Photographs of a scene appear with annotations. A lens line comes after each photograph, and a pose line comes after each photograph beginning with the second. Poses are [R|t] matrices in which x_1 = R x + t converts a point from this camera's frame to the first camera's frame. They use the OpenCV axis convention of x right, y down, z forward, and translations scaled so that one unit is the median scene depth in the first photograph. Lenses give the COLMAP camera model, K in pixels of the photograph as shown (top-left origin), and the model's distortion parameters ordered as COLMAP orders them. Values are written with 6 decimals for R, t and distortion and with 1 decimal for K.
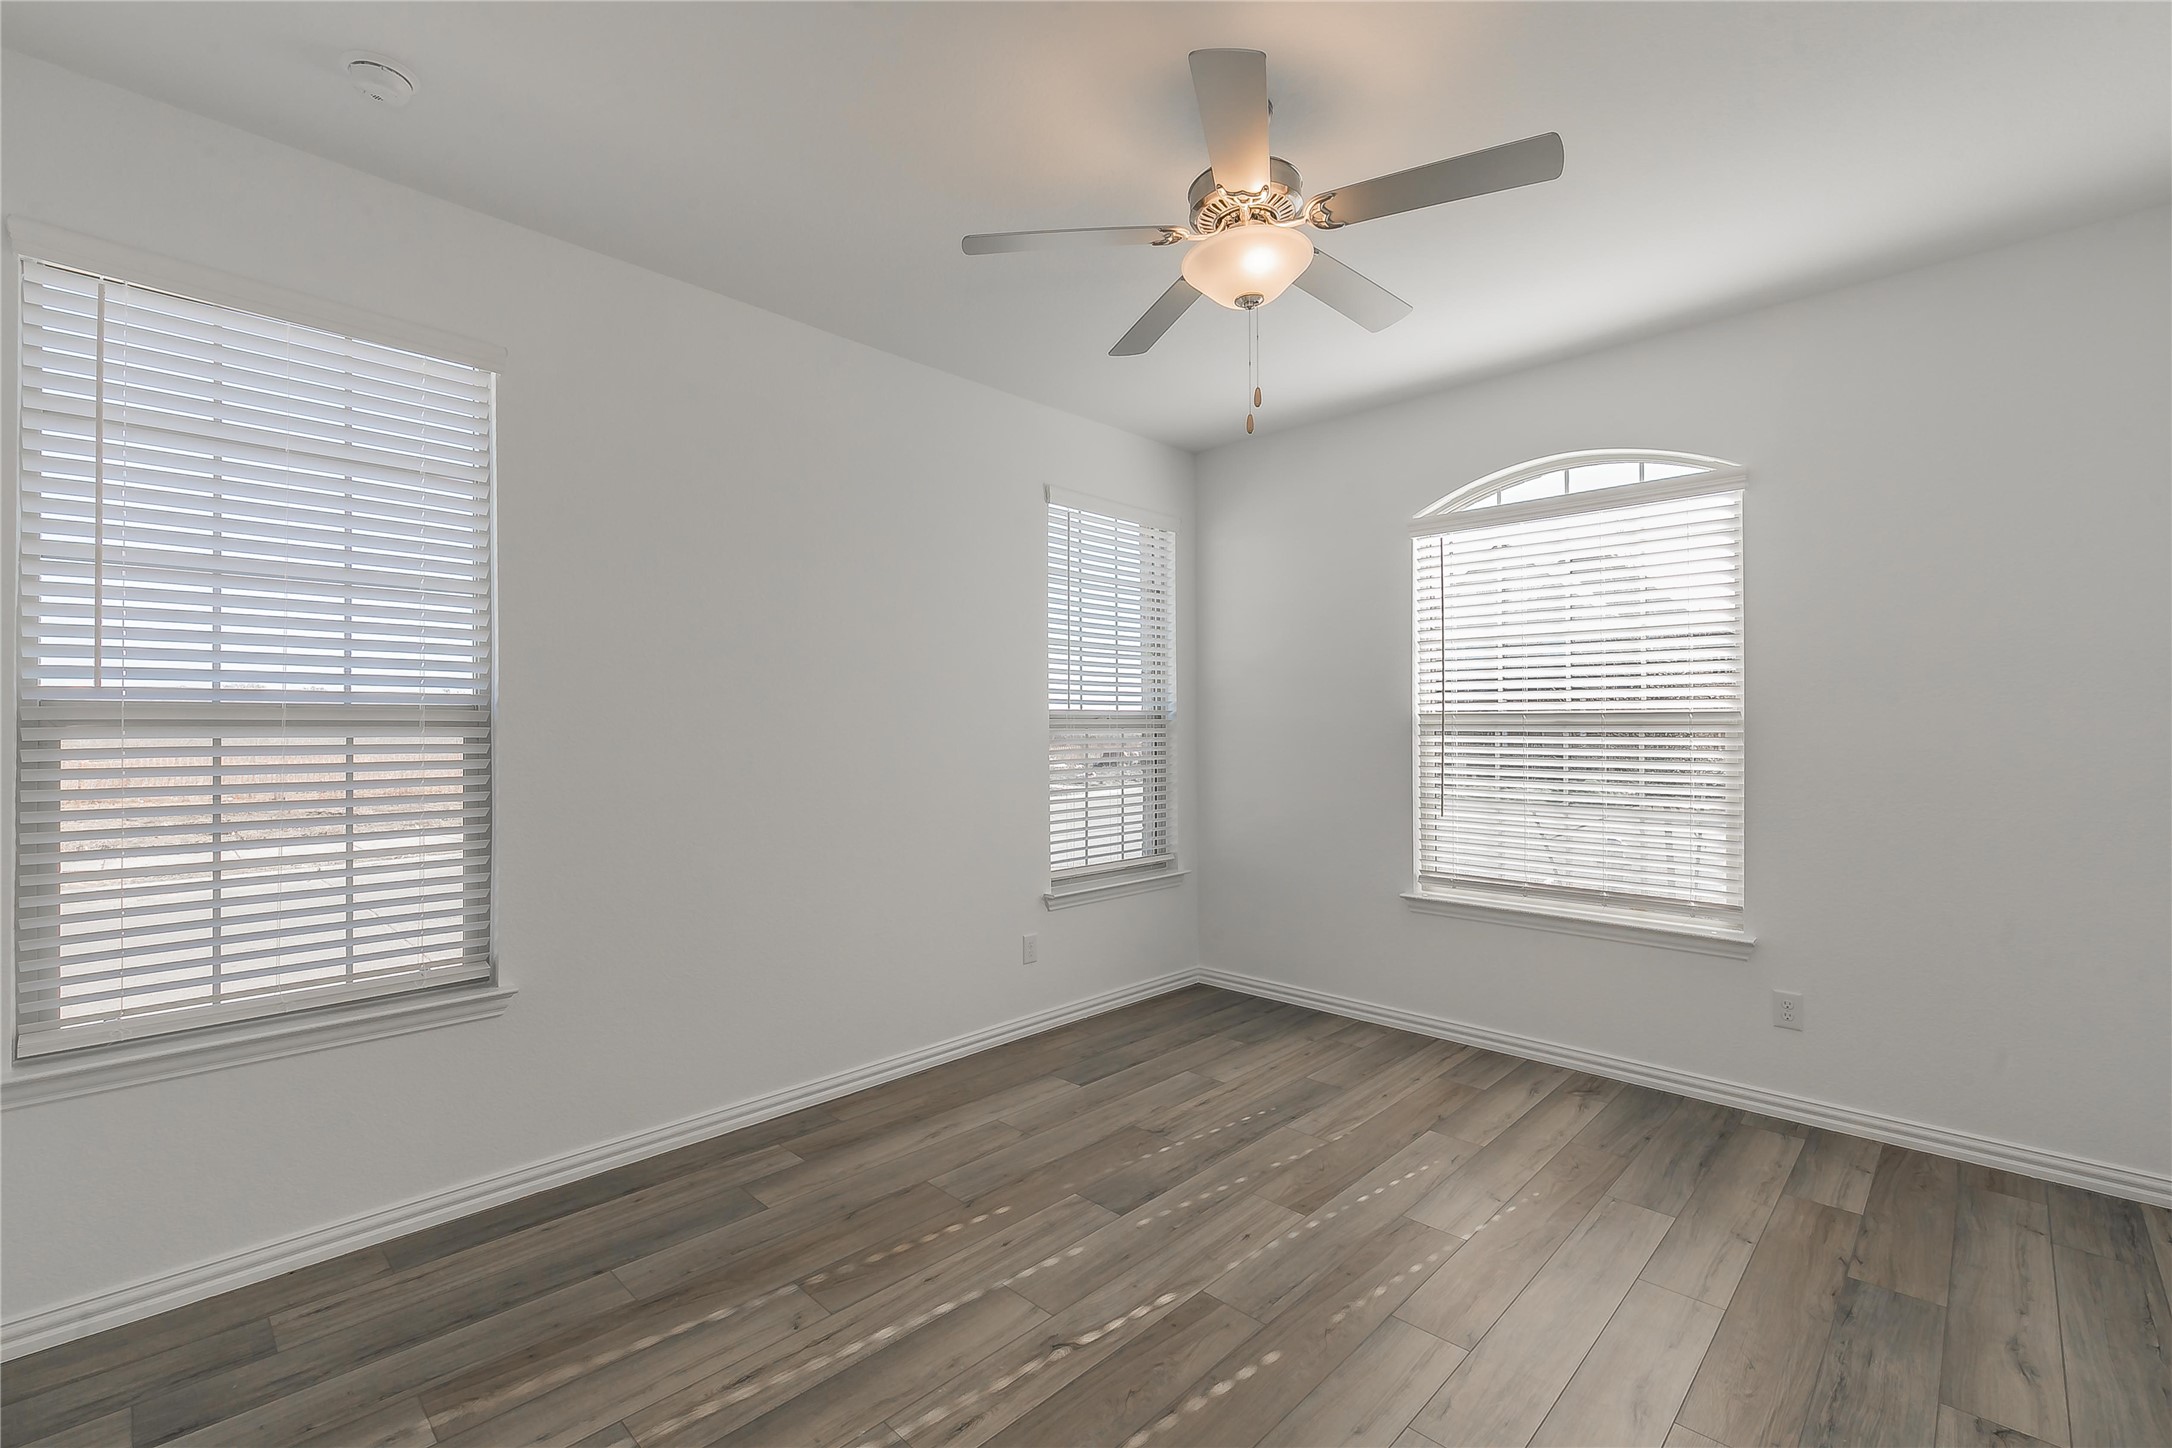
lens RADIAL K [[920.9, 0, 1090.9], [0, 920.9, 719.9], [0, 0, 1]] dist [-0.000017, -0.000131]
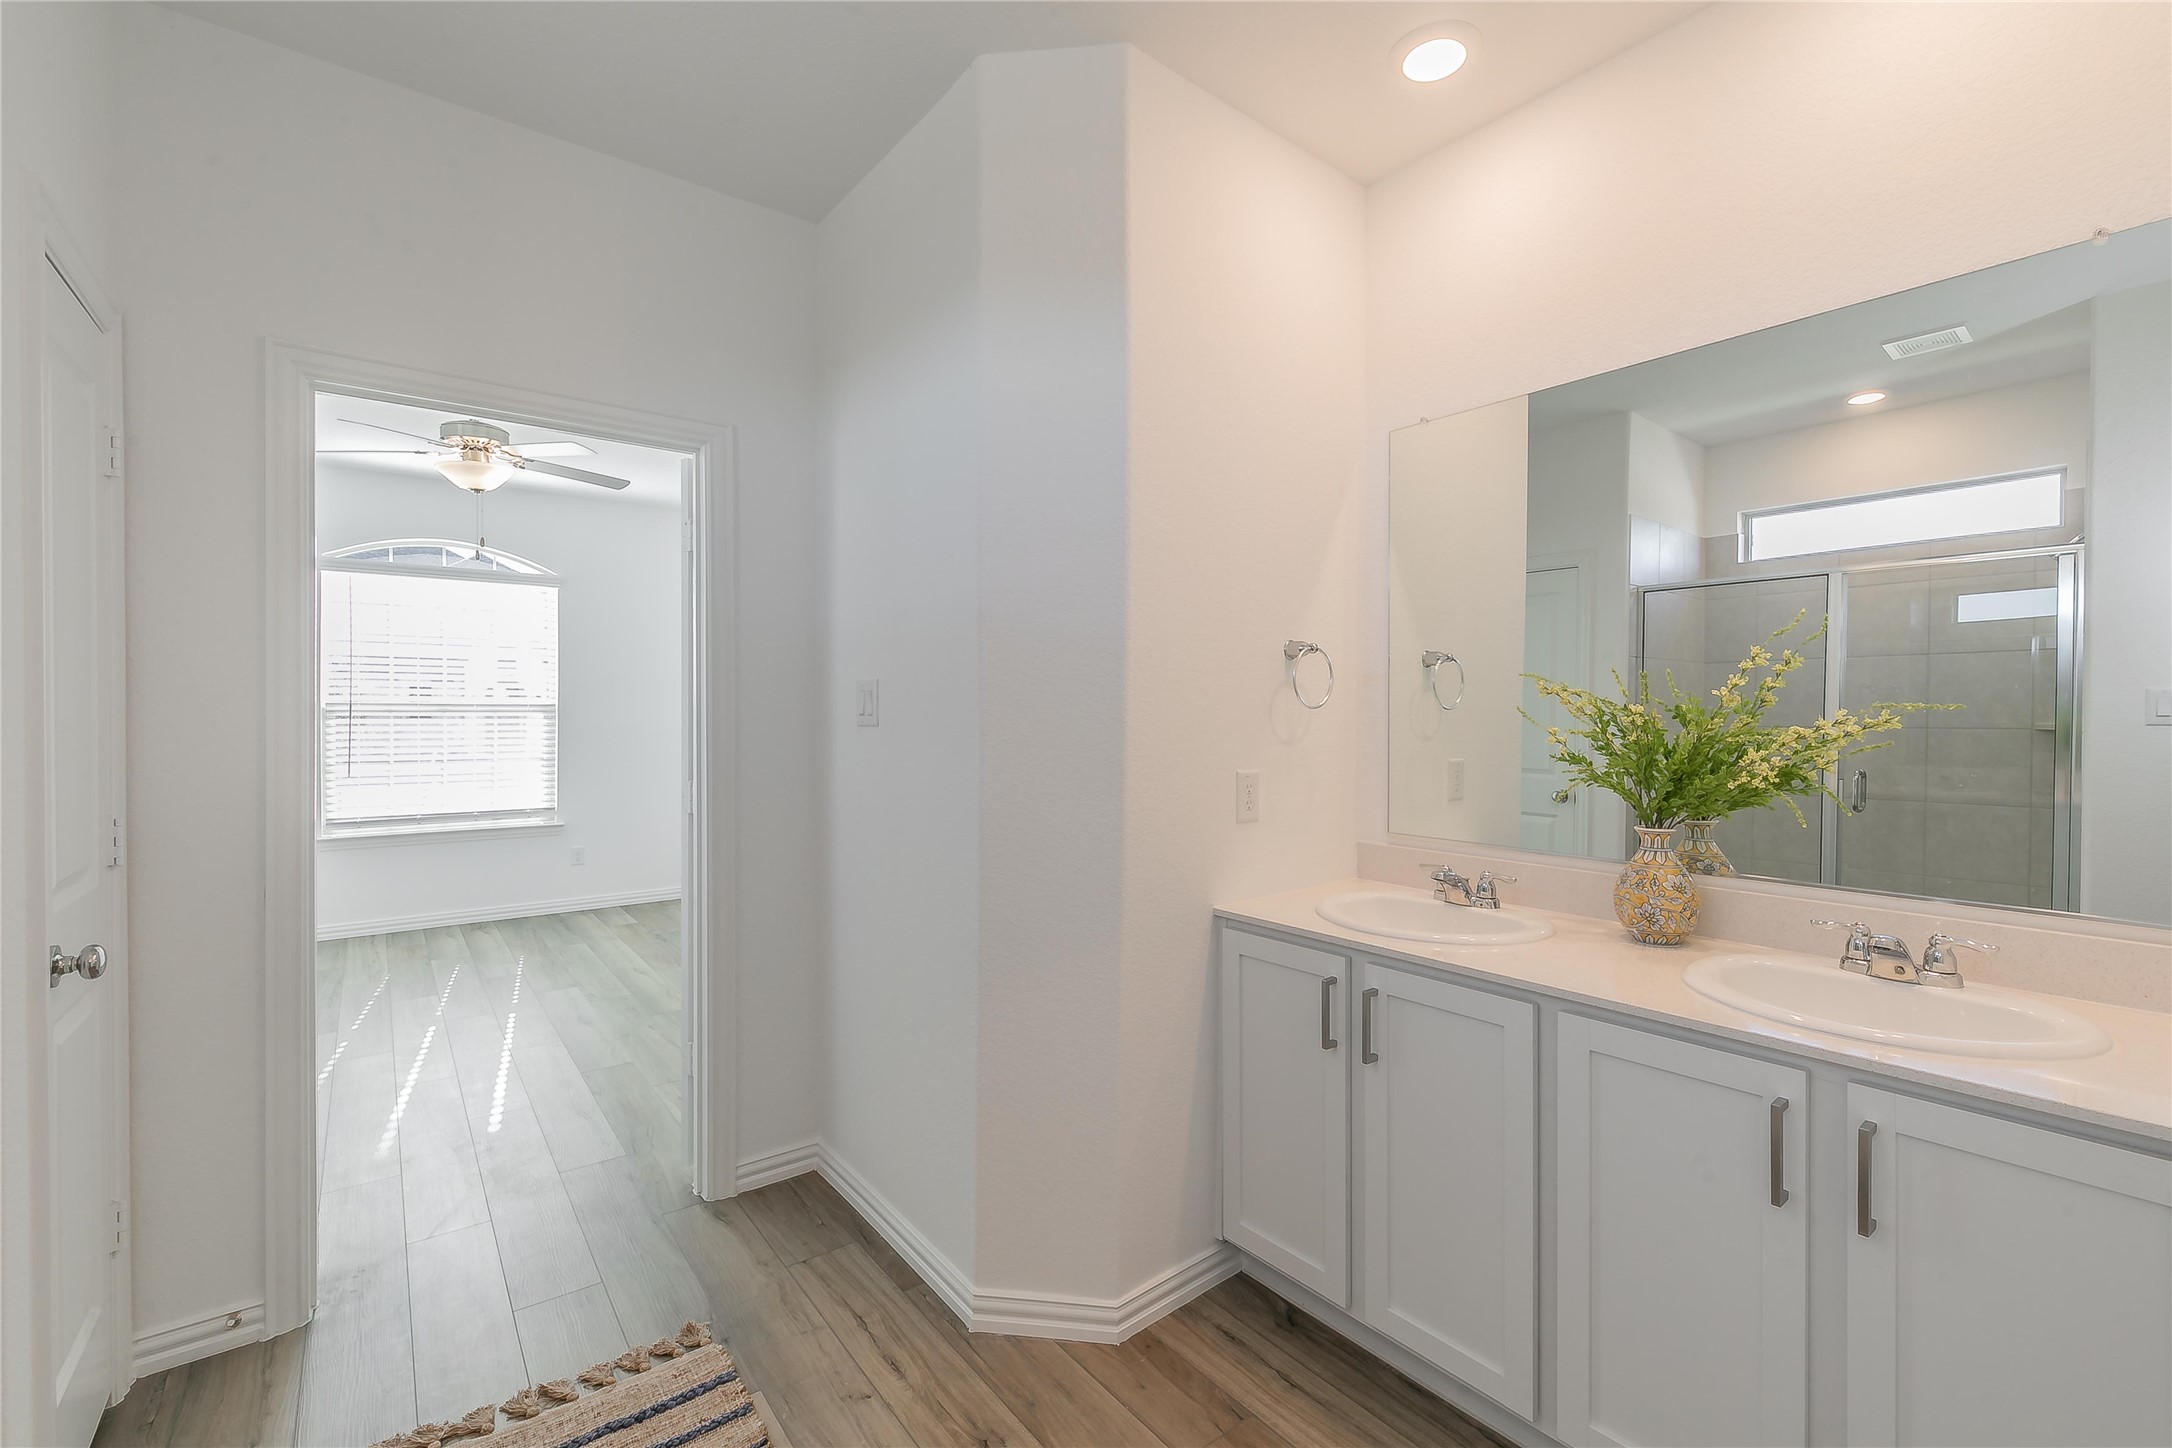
lens RADIAL K [[926.8, 0, 1084.7], [0, 926.8, 718.0], [0, 0, 1]] dist [0.000512, -0.000167]
pose [[0.143272, -0.007790, 0.989653, -1.394977], [-0.011224, 0.999892, 0.009496, -0.015417], [-0.989620, -0.012468, 0.143169, -0.479599]]
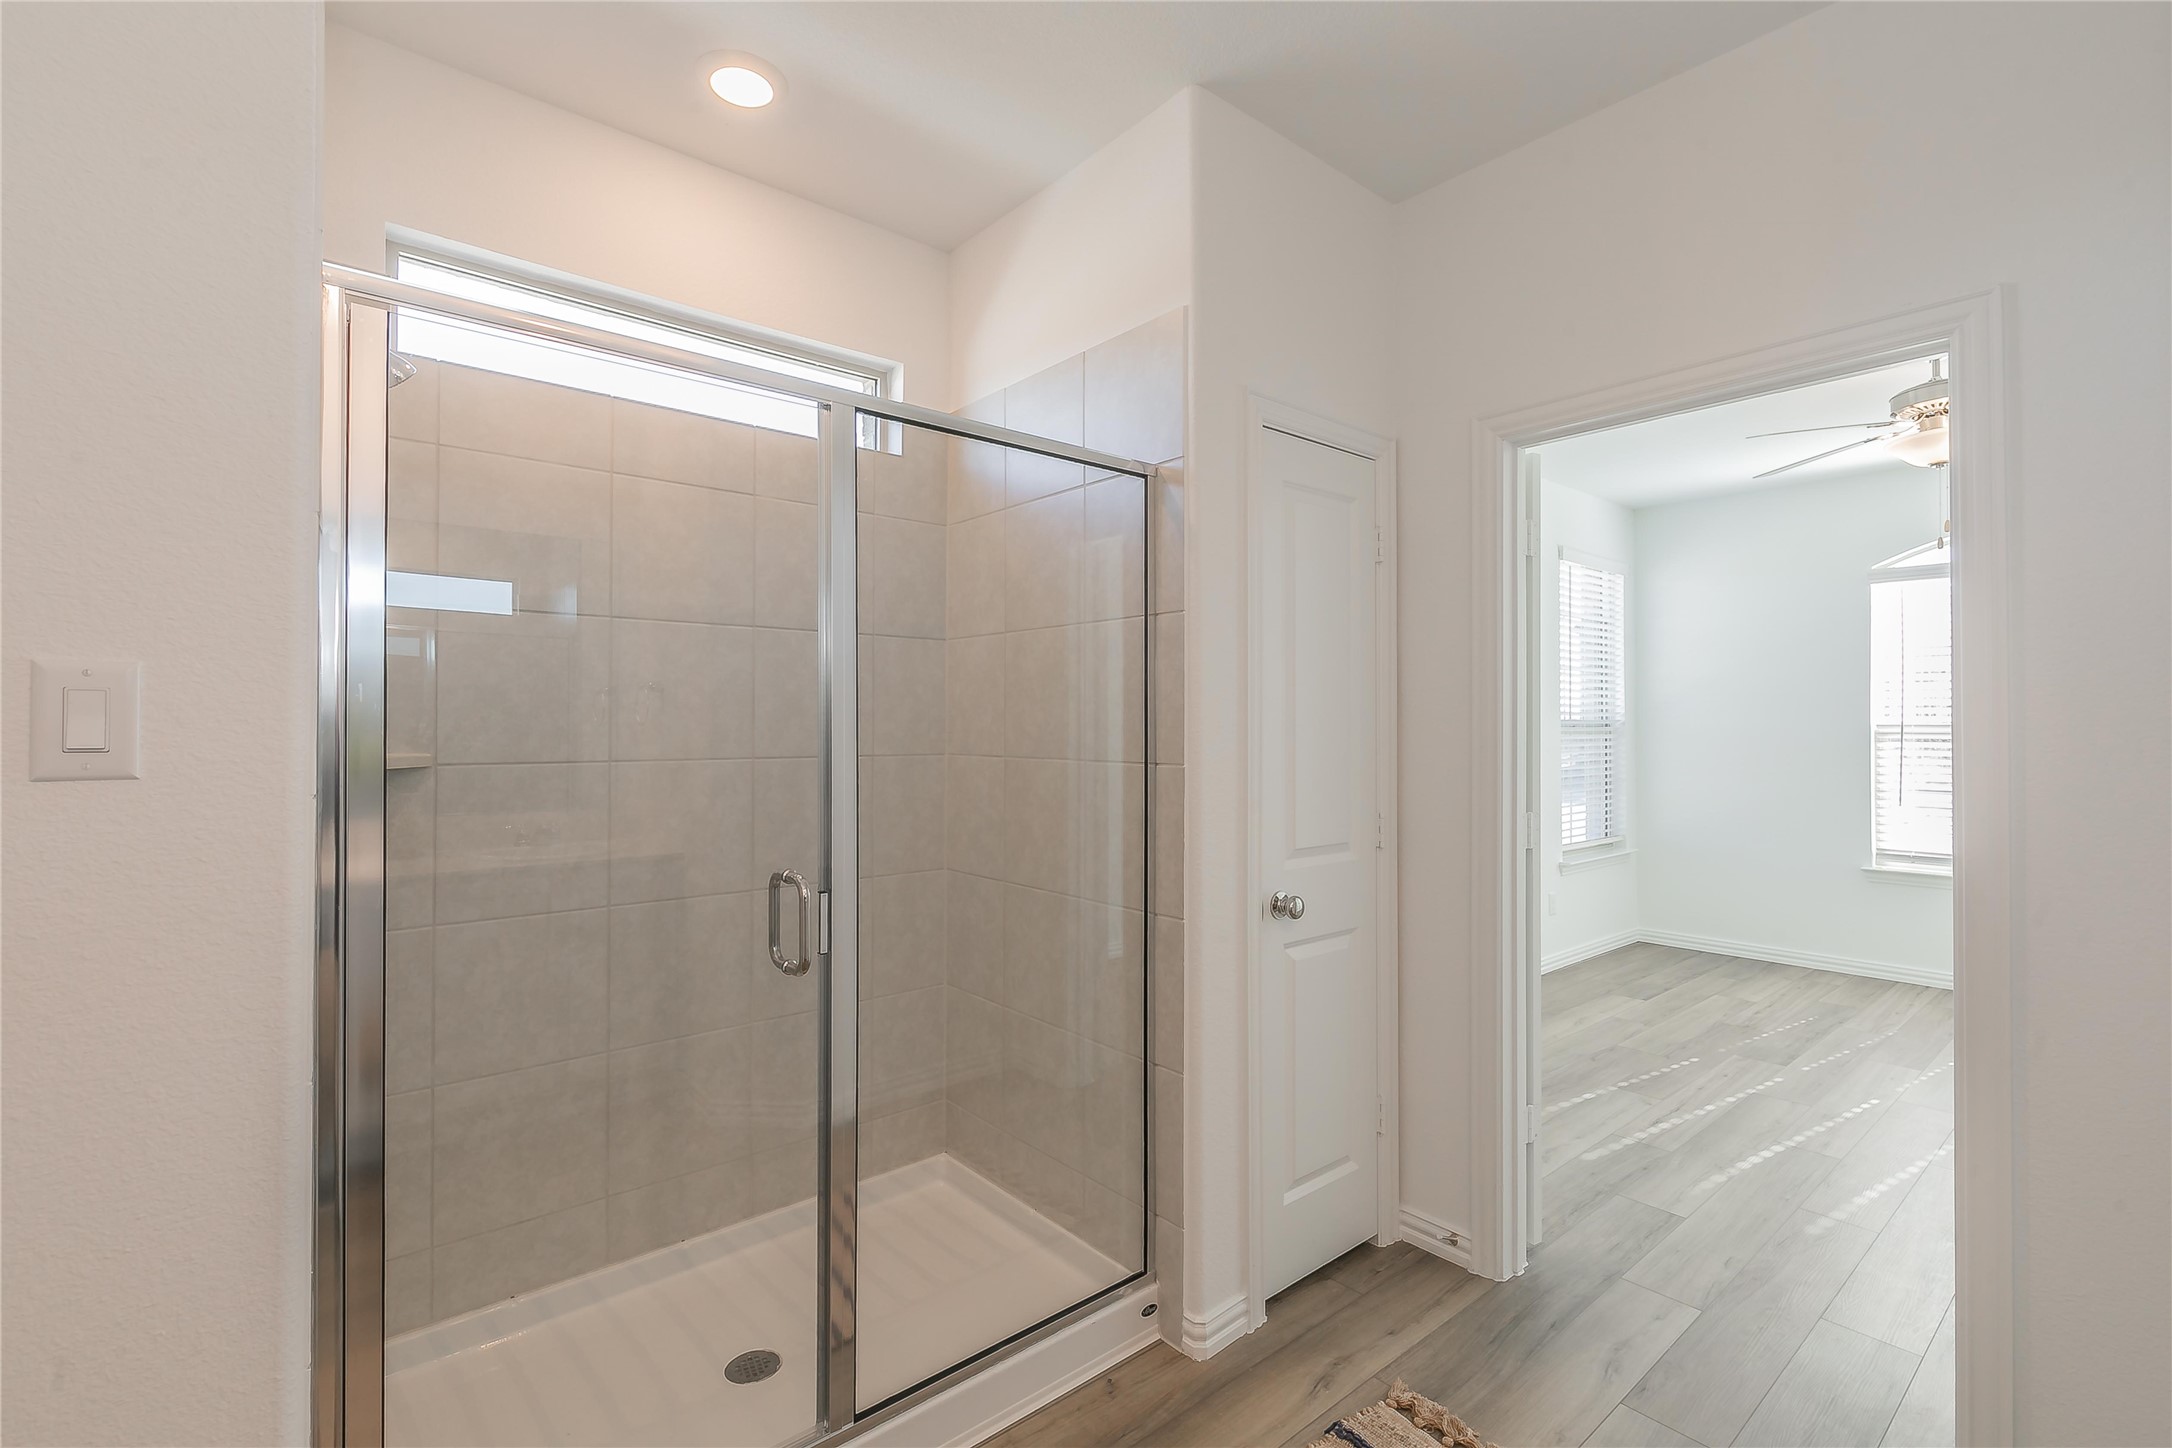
lens RADIAL K [[935.2, 0, 1091.5], [0, 935.2, 710.1], [0, 0, 1]] dist [-0.002731, -0.000722]
pose [[0.993534, 0.001052, -0.113531, -0.960377], [-0.002074, 0.999958, -0.008881, -0.020252], [0.113517, 0.009059, 0.993495, -0.661455]]
